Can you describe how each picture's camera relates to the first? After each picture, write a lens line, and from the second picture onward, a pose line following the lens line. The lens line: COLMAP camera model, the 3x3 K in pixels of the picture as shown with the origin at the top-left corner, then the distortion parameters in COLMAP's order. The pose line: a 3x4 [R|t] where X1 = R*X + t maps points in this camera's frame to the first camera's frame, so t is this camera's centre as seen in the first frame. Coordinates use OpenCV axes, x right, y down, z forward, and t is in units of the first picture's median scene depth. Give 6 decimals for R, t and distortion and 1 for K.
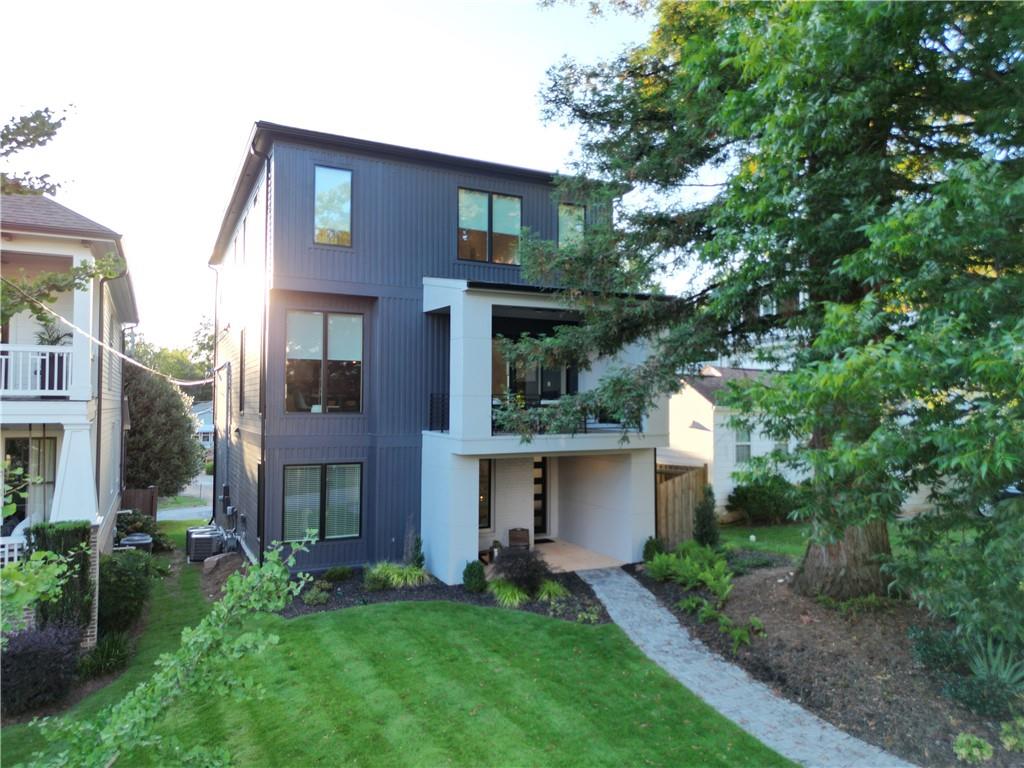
lens RADIAL K [[705.8, 0, 512.0], [0, 705.8, 384.0], [0, 0, 1]] dist [0.006618, -0.002207]
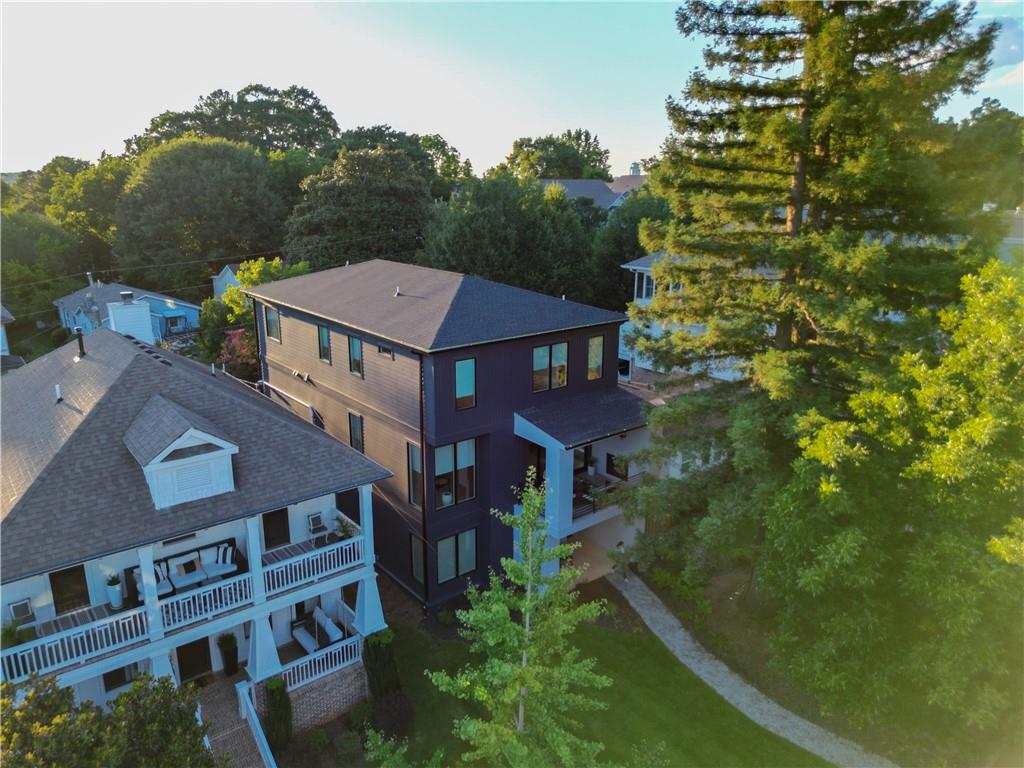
lens RADIAL K [[723.0, 0, 512.0], [0, 723.0, 384.0], [0, 0, 1]] dist [0.018198, -0.002902]
pose [[0.977267, -0.056120, 0.204450, -0.459699], [-0.004956, 0.958020, 0.286658, -0.674863], [-0.211955, -0.281155, 0.935963, -0.452394]]
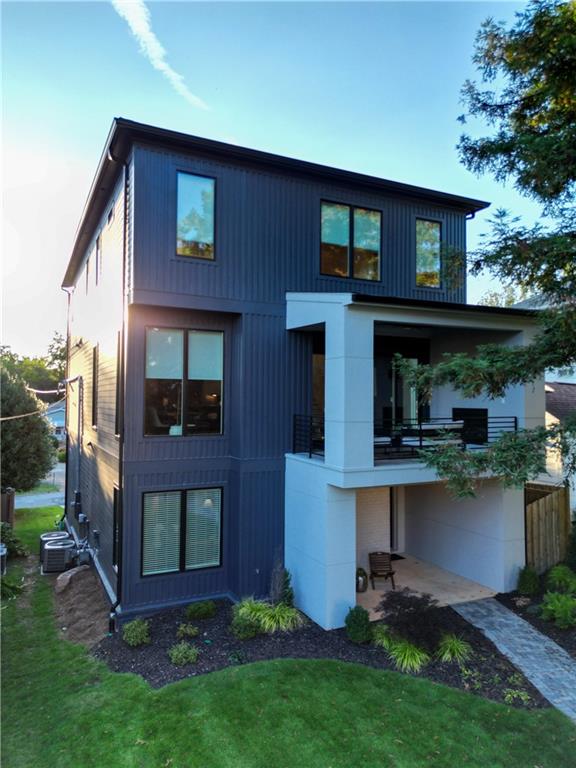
lens RADIAL K [[542.3, 0, 288.0], [0, 542.3, 384.0], [0, 0, 1]] dist [0.018198, -0.002902]
pose [[0.999957, 0.001884, -0.009109, -0.121376], [-0.001907, 0.999995, -0.002553, -0.026740], [0.009105, 0.002570, 0.999955, 0.274581]]
